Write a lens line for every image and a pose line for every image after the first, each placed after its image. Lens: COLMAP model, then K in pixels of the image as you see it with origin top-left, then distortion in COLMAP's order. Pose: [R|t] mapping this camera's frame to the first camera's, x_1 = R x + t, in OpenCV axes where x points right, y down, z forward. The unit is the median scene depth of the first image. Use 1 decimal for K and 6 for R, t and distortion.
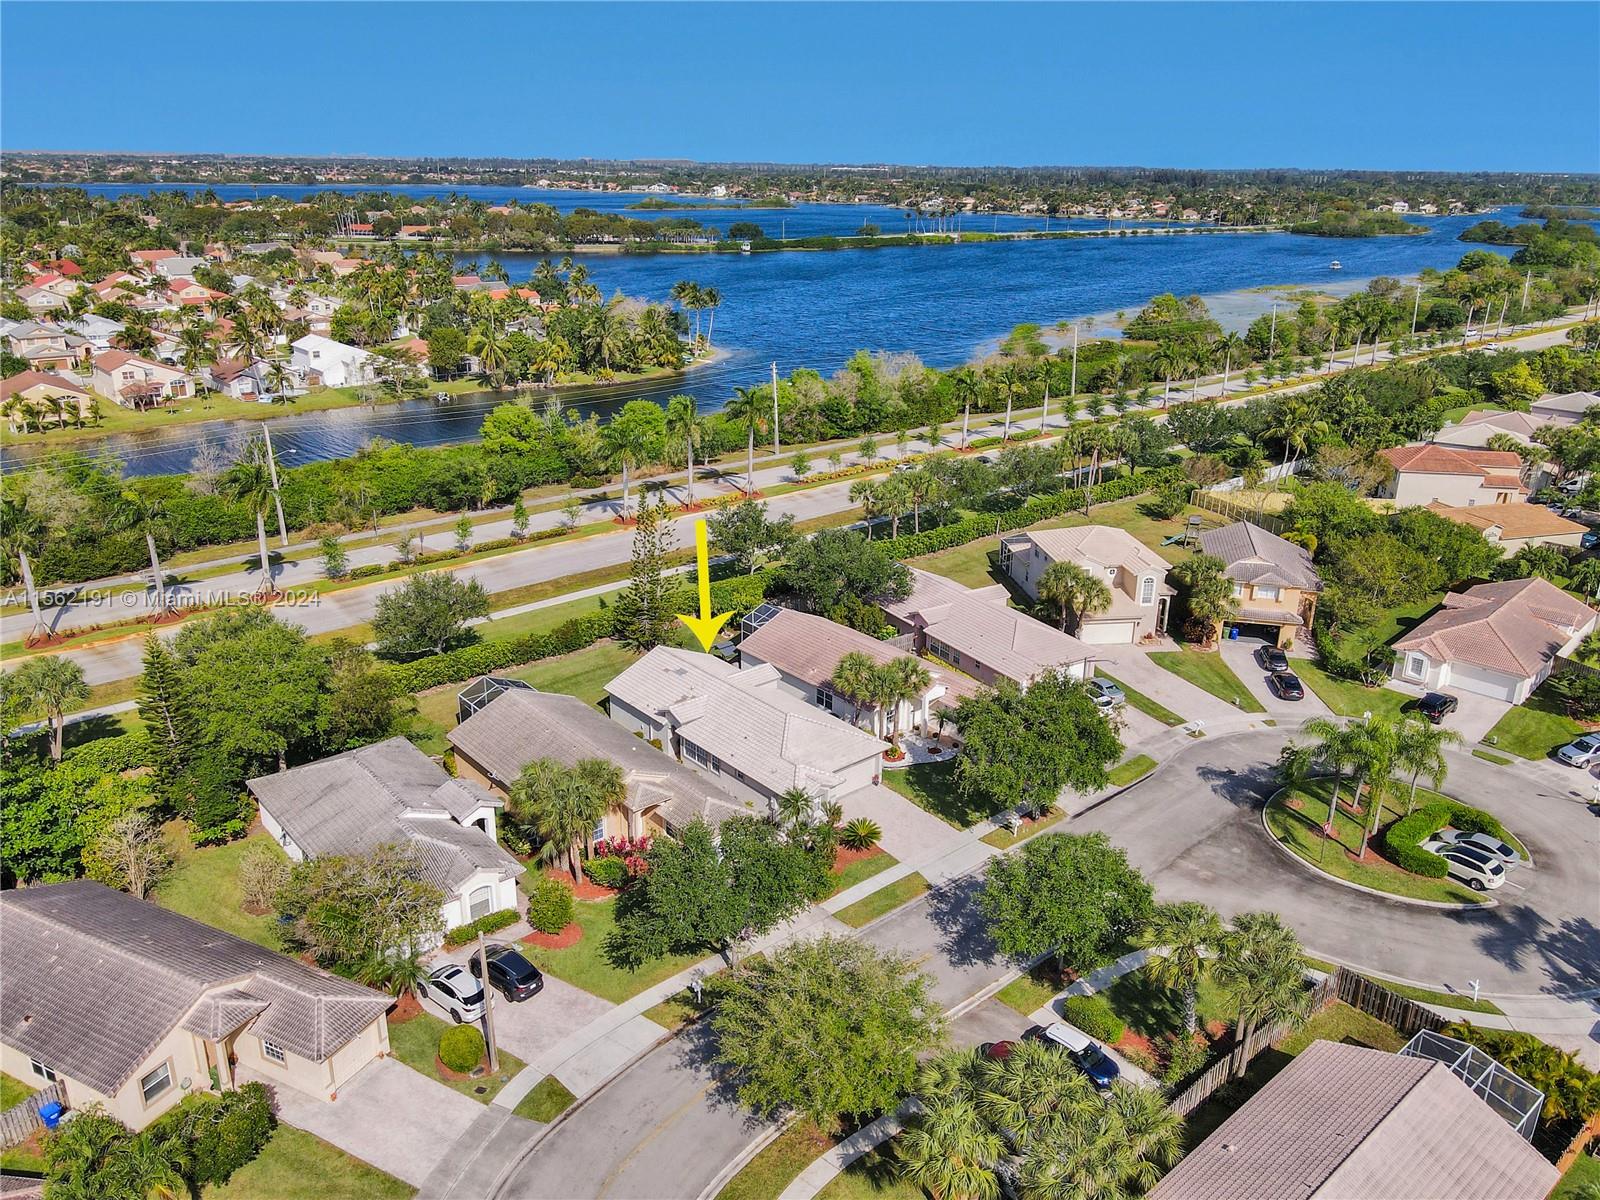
lens RADIAL K [[1210.5, 0, 800.0], [0, 1210.5, 600.0], [0, 0, 1]] dist [-0.002273, 0.000401]
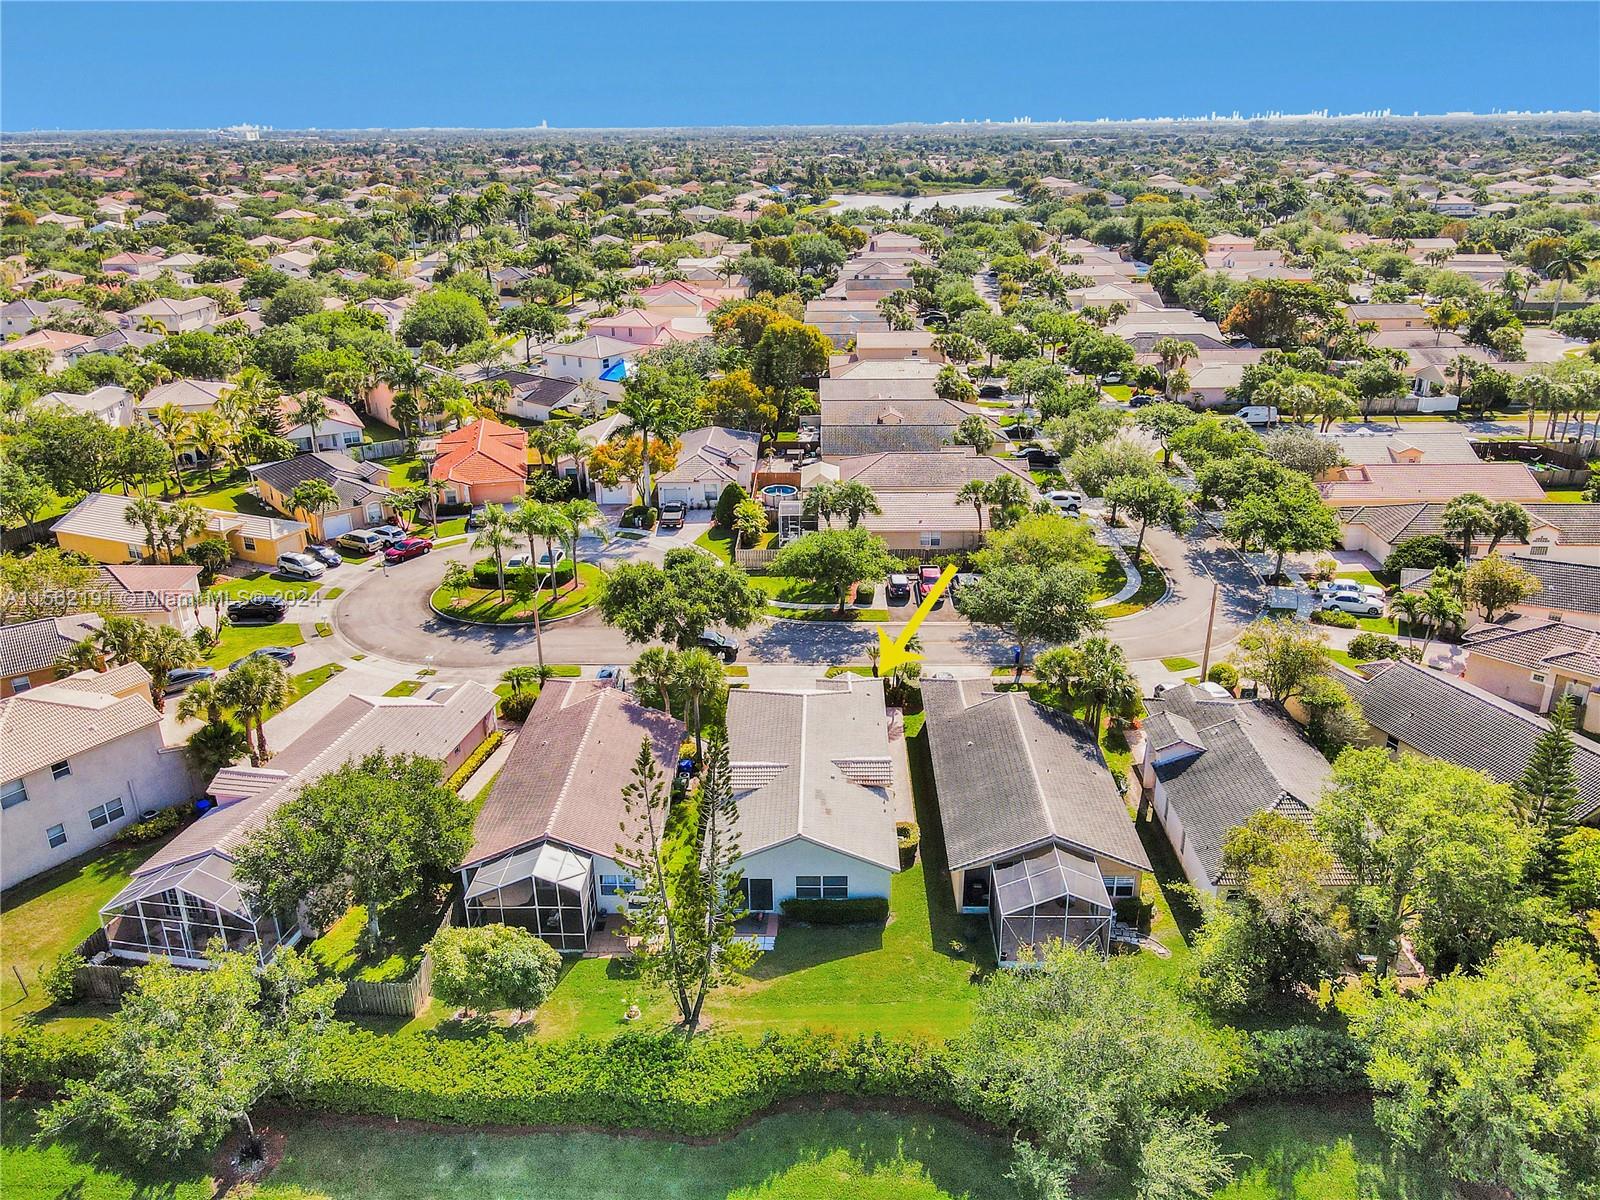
lens RADIAL K [[1185.5, 0, 800.0], [0, 1185.5, 600.0], [0, 0, 1]] dist [-0.013591, 0.060404]
pose [[-0.739791, -0.256261, 0.622125, -0.508885], [0.234711, 0.768258, 0.595559, -0.460569], [-0.630571, 0.586609, -0.508203, 1.323195]]
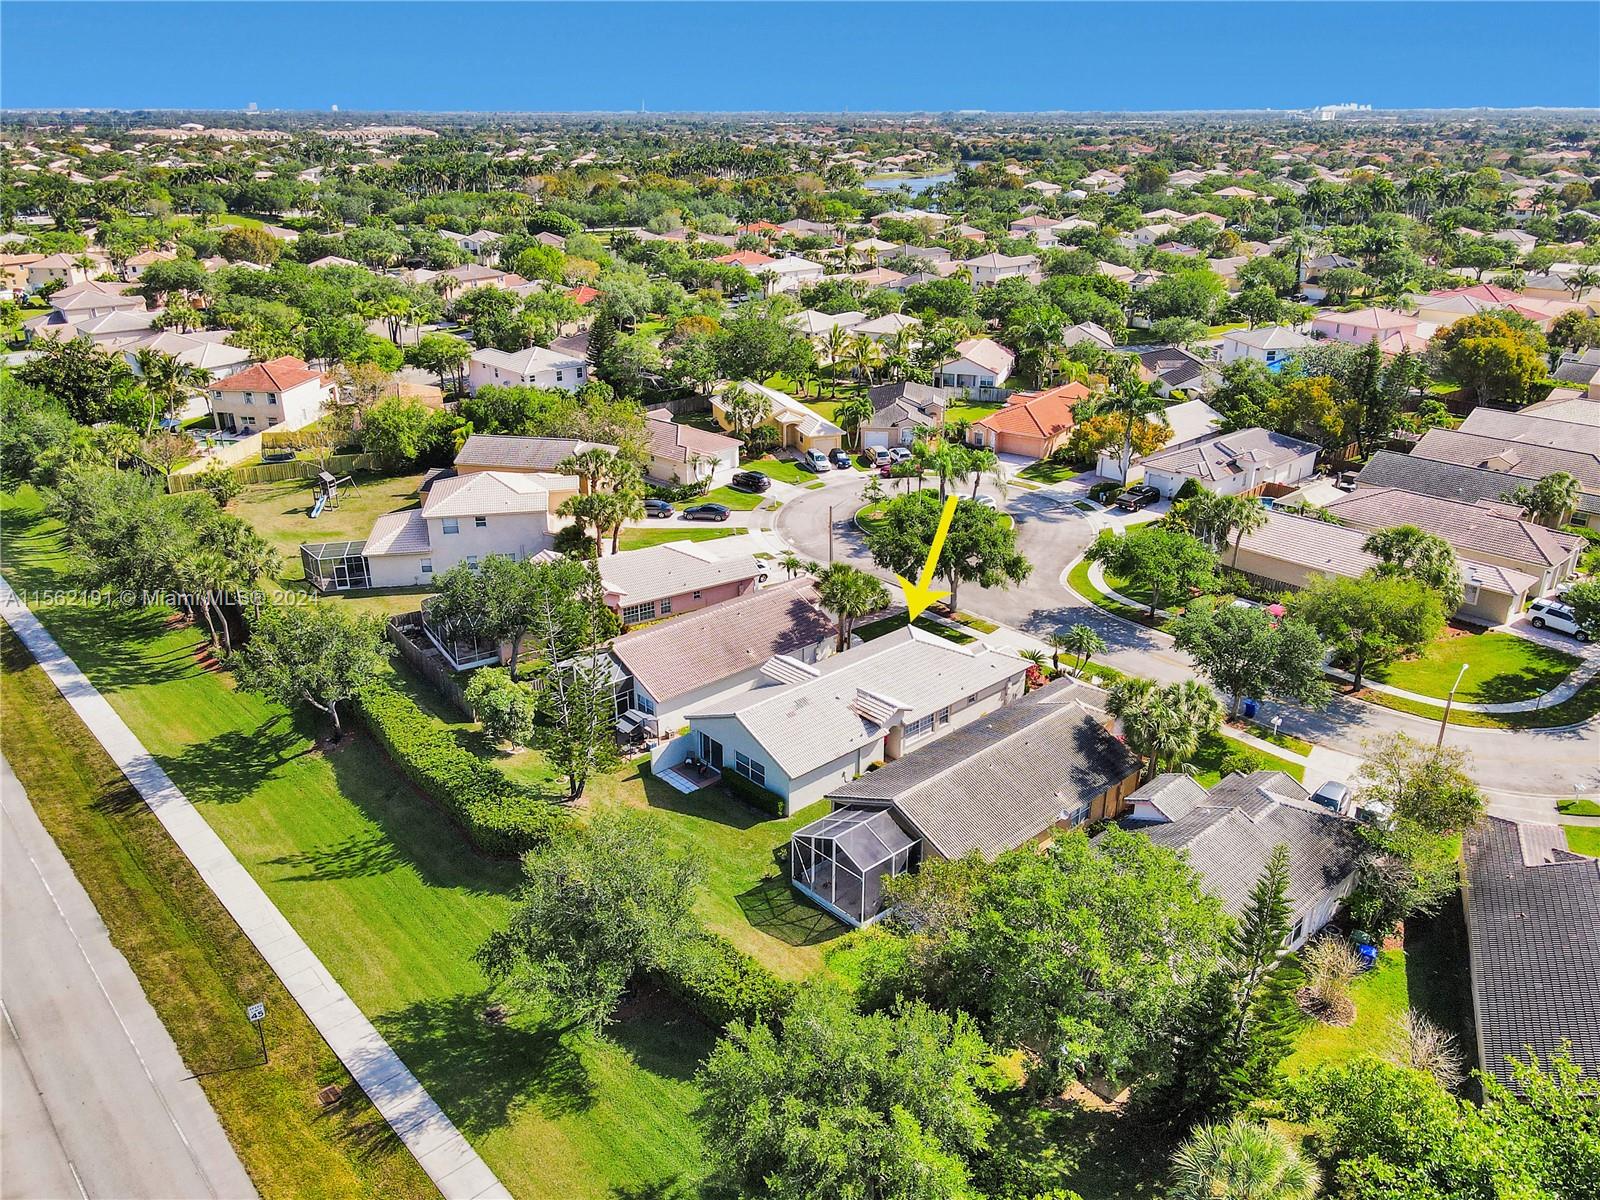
lens RADIAL K [[1185.5, 0, 800.0], [0, 1185.5, 600.0], [0, 0, 1]] dist [-0.013591, 0.060404]
pose [[-0.024219, -0.395601, 0.918103, -0.817598], [0.349006, 0.857245, 0.378584, -0.306787], [-0.936807, 0.329593, 0.117306, 0.902677]]
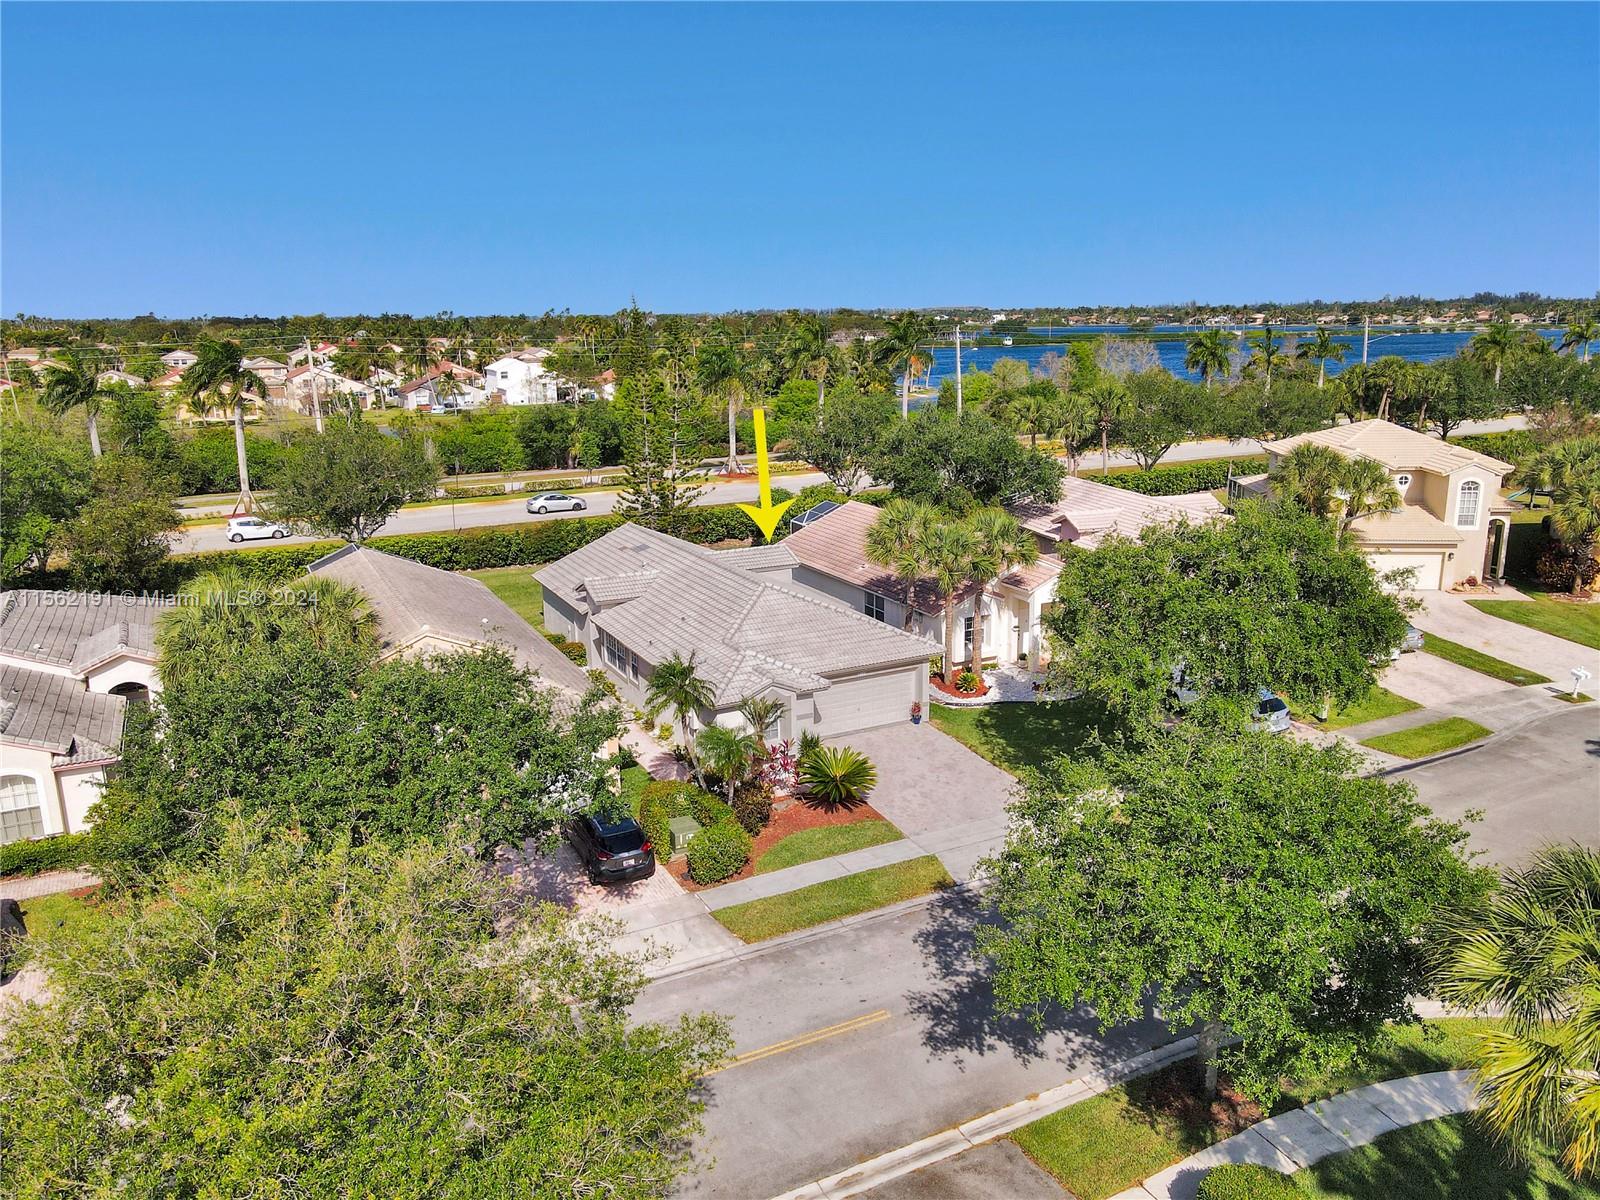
lens RADIAL K [[1175.1, 0, 800.0], [0, 1175.1, 600.0], [0, 0, 1]] dist [0.002732, 0.020013]
pose [[0.971483, 0.031707, -0.234982, 0.126823], [-0.058507, 0.992431, -0.107972, 0.149041], [0.229780, 0.118641, 0.965984, 0.444042]]
